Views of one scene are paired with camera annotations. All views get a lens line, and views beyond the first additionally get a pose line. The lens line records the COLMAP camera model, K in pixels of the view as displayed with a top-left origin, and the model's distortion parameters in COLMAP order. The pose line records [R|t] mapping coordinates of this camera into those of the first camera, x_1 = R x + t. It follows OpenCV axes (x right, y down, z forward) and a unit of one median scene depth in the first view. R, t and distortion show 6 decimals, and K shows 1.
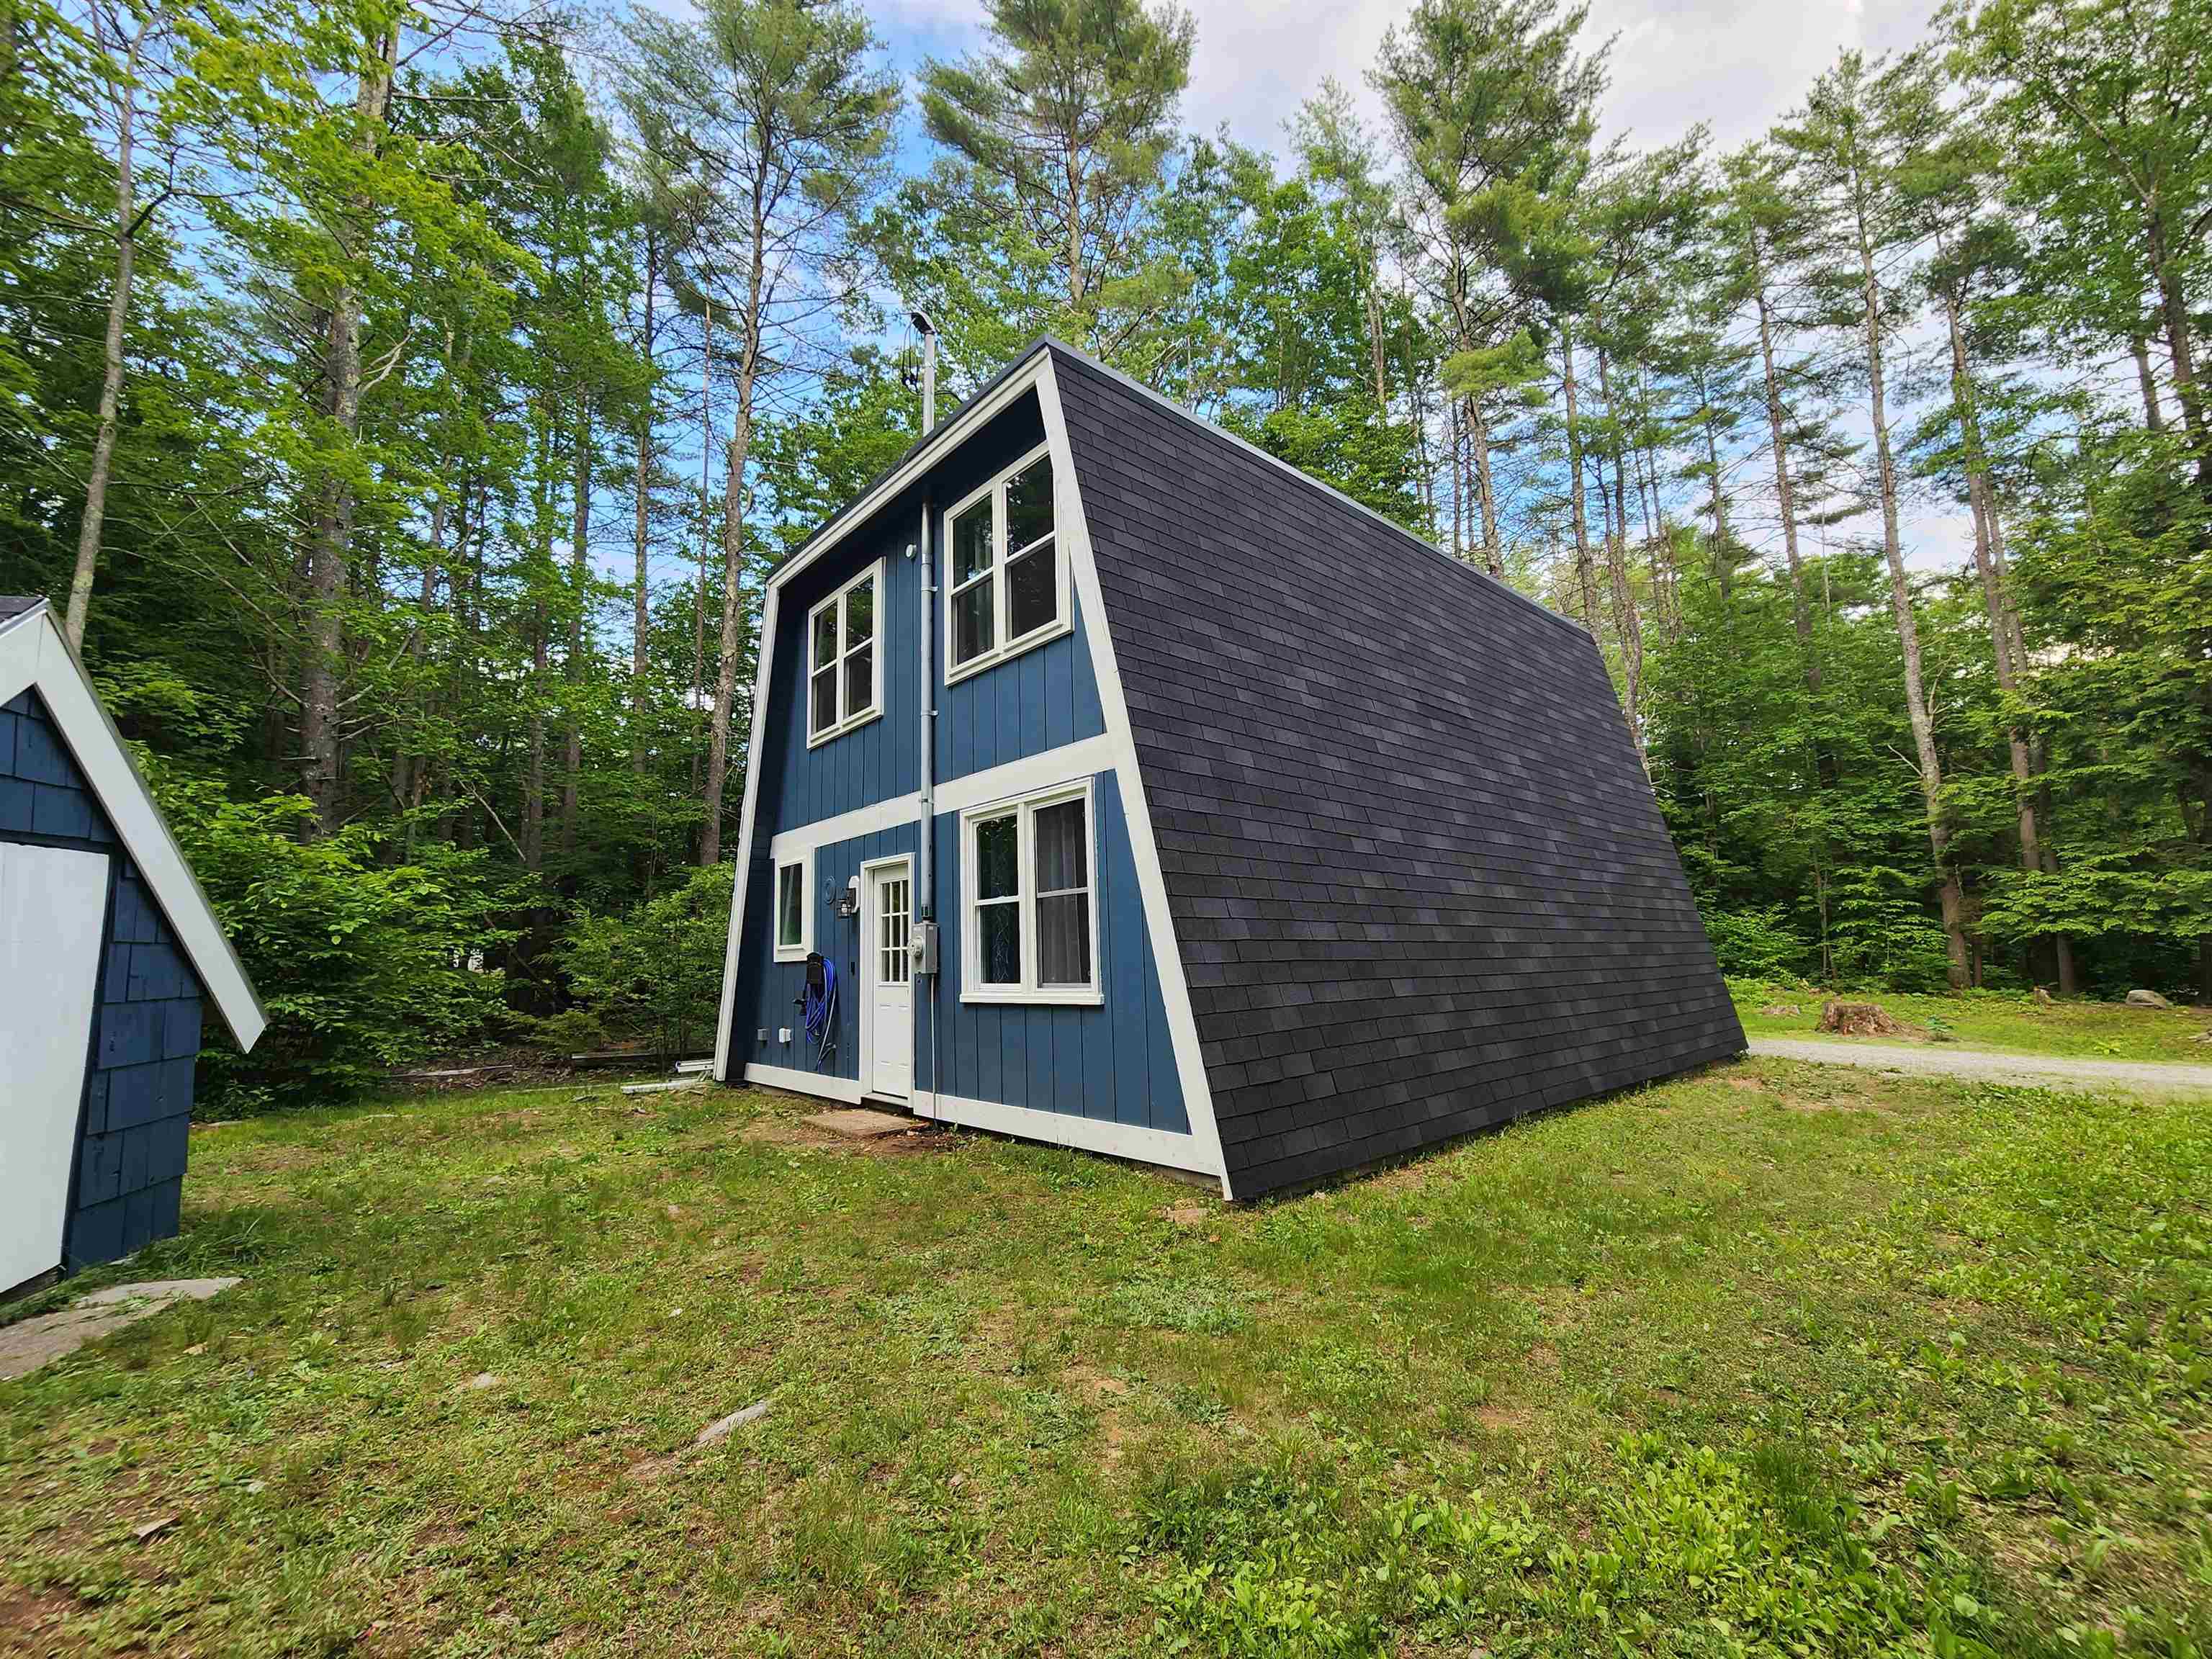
lens RADIAL K [[916.7, 0, 1090.1], [0, 916.7, 841.1], [0, 0, 1]] dist [0.000368, -0.000317]
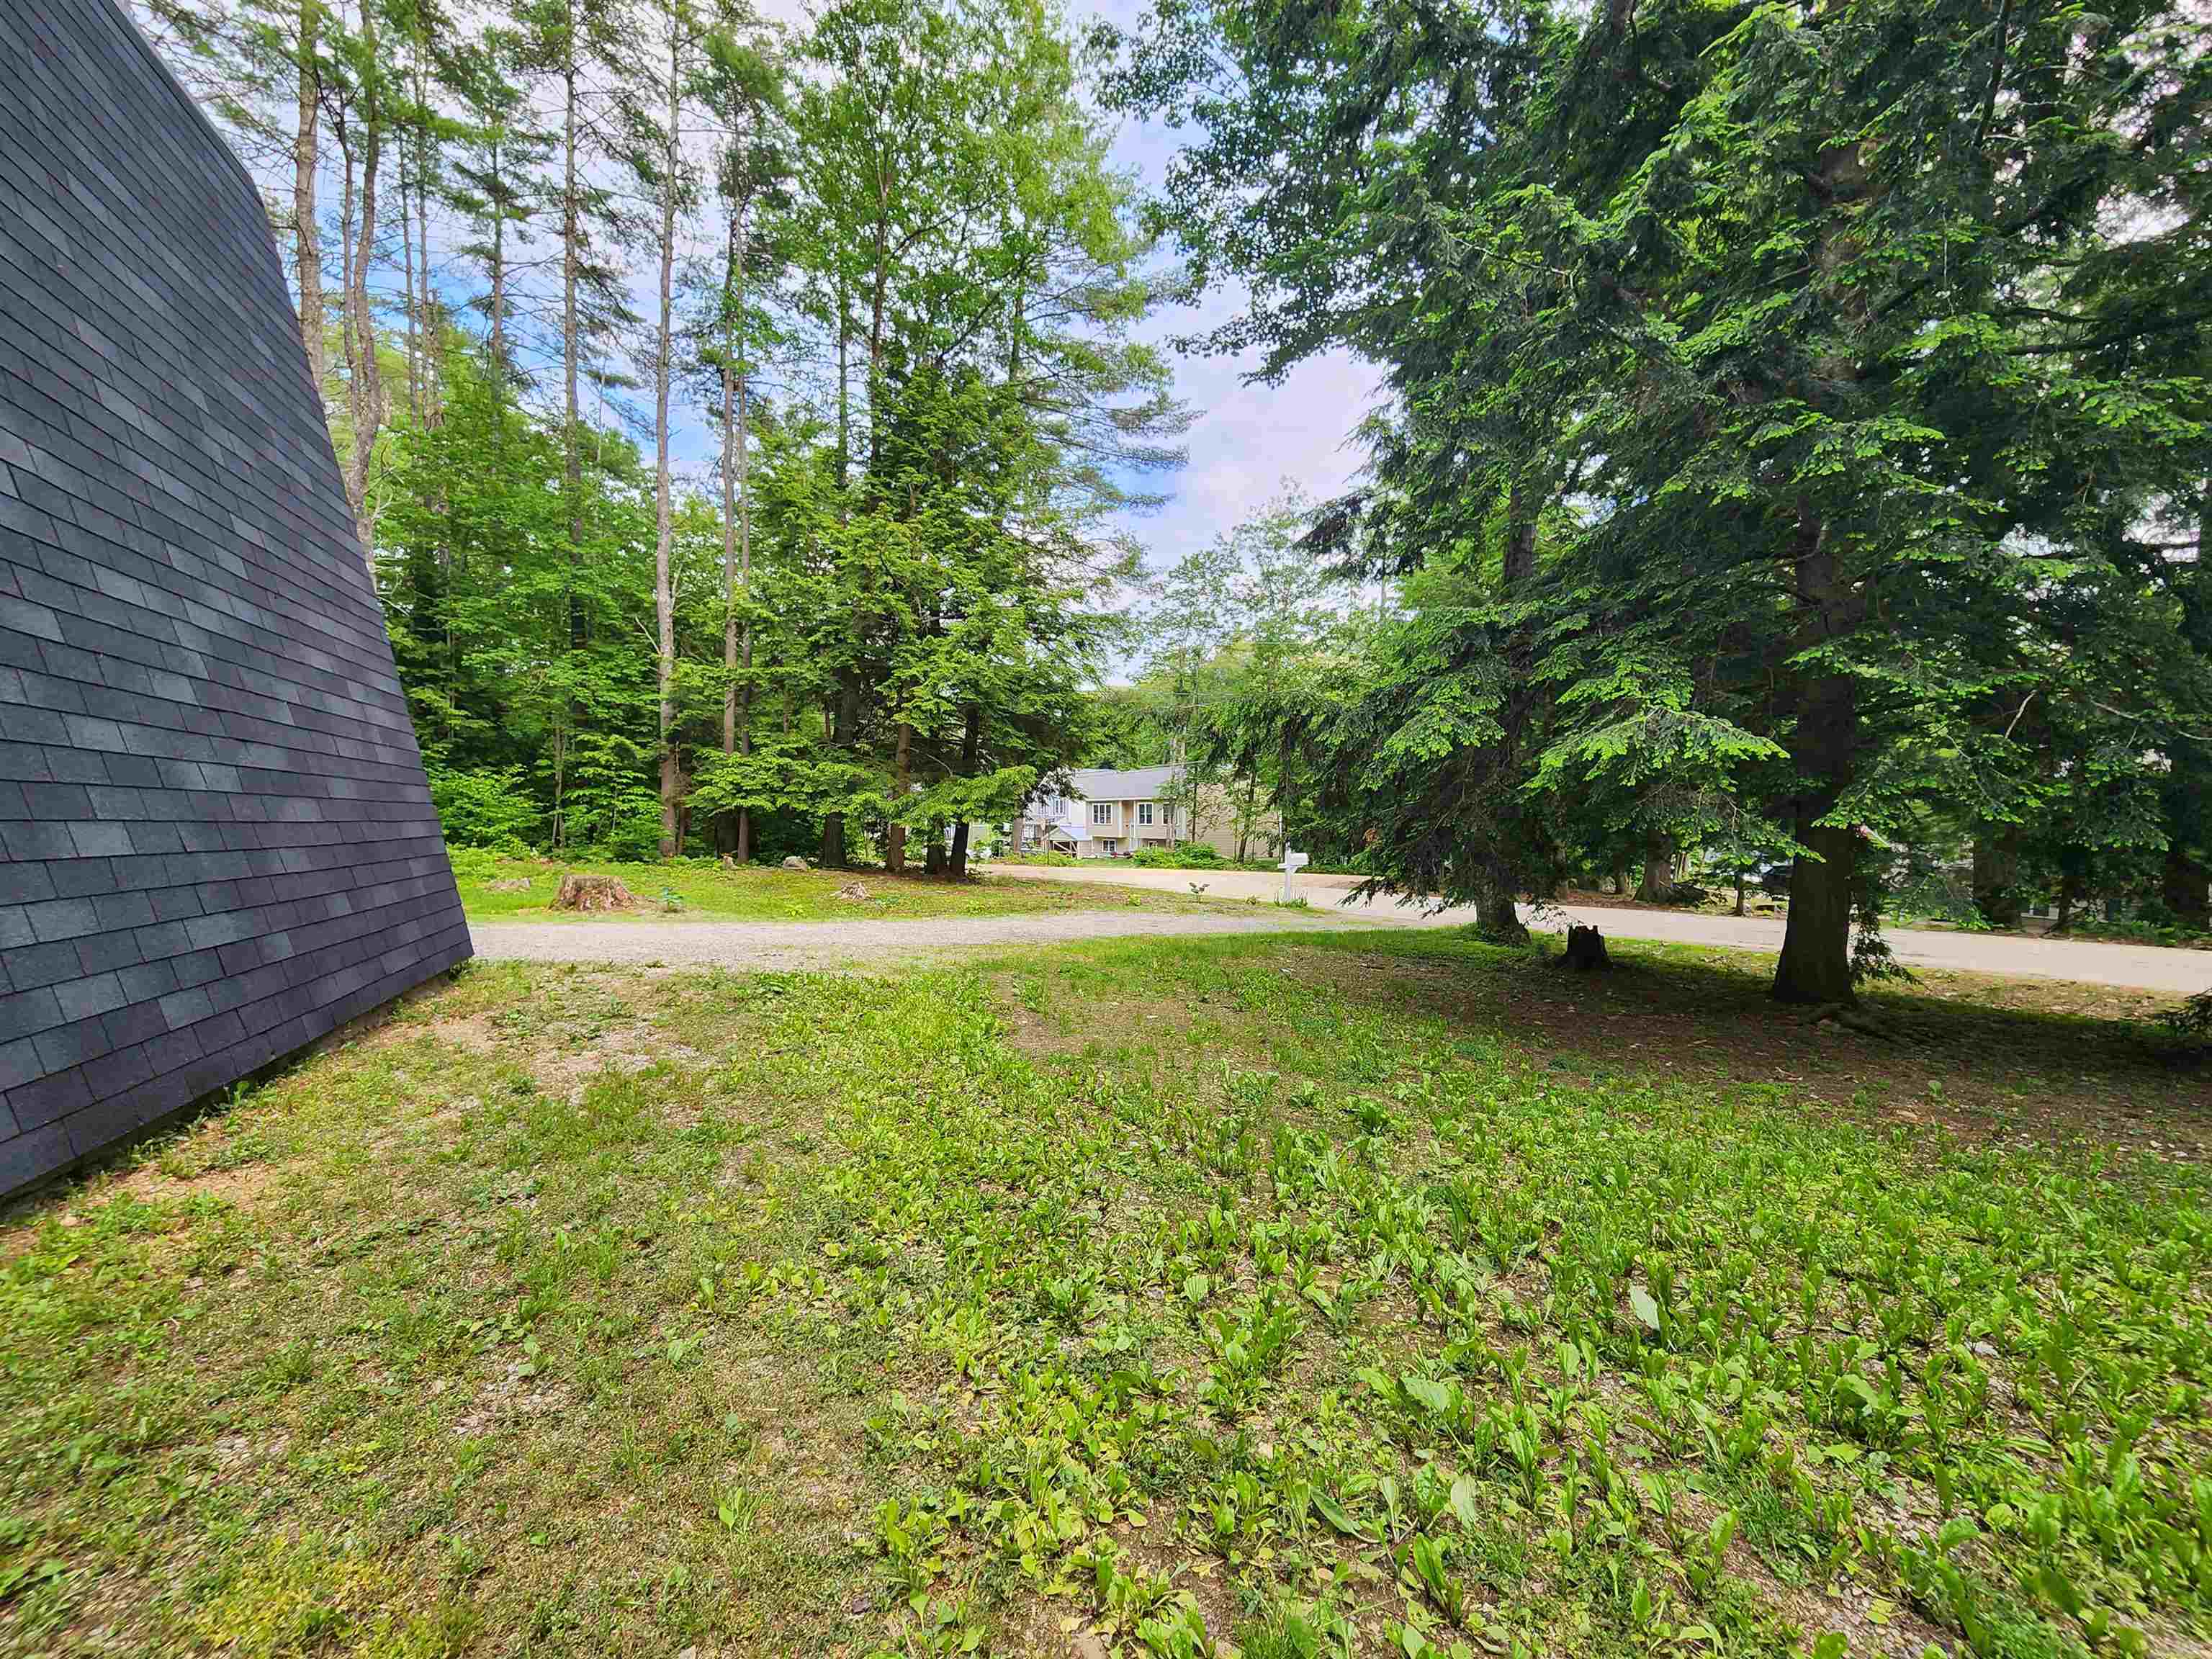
lens RADIAL K [[916.7, 0, 1090.1], [0, 916.7, 841.1], [0, 0, 1]] dist [0.000368, -0.000317]
pose [[0.351417, 0.005995, 0.936200, 0.112400], [-0.136813, 0.989573, 0.045018, 0.025092], [-0.926169, -0.143905, 0.348573, 0.162167]]
